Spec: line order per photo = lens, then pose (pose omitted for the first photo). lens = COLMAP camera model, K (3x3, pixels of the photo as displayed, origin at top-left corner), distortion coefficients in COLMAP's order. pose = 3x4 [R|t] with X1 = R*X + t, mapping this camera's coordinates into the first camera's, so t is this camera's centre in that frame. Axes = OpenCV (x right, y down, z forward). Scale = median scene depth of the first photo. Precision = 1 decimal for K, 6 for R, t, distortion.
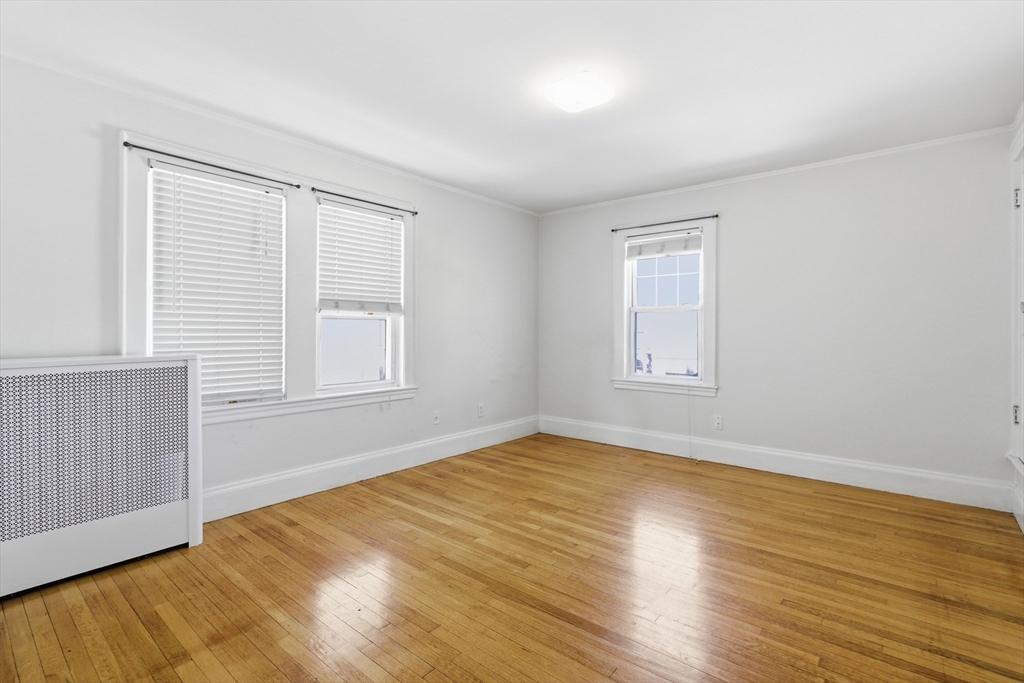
lens RADIAL K [[475.2, 0, 510.3], [0, 475.2, 332.2], [0, 0, 1]] dist [-0.001978, 0.000060]
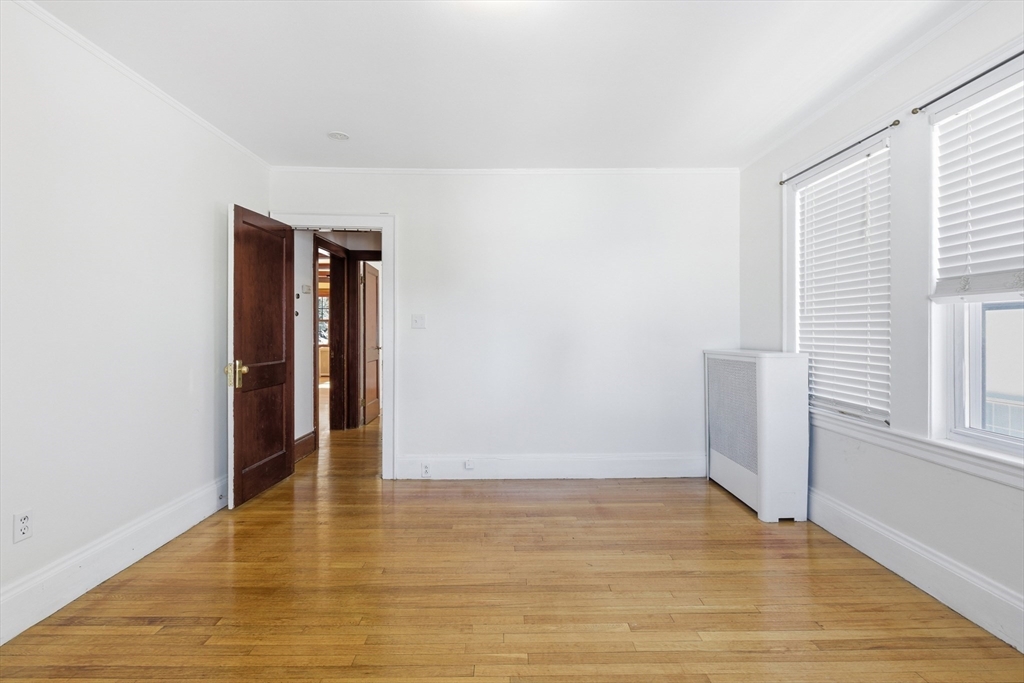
lens RADIAL K [[475.2, 0, 510.3], [0, 475.2, 332.2], [0, 0, 1]] dist [-0.001978, 0.000060]
pose [[-0.760509, -0.000991, -0.649326, 0.502161], [-0.001565, 0.999999, 0.000307, -0.002742], [0.649325, 0.001250, -0.760510, 1.371148]]
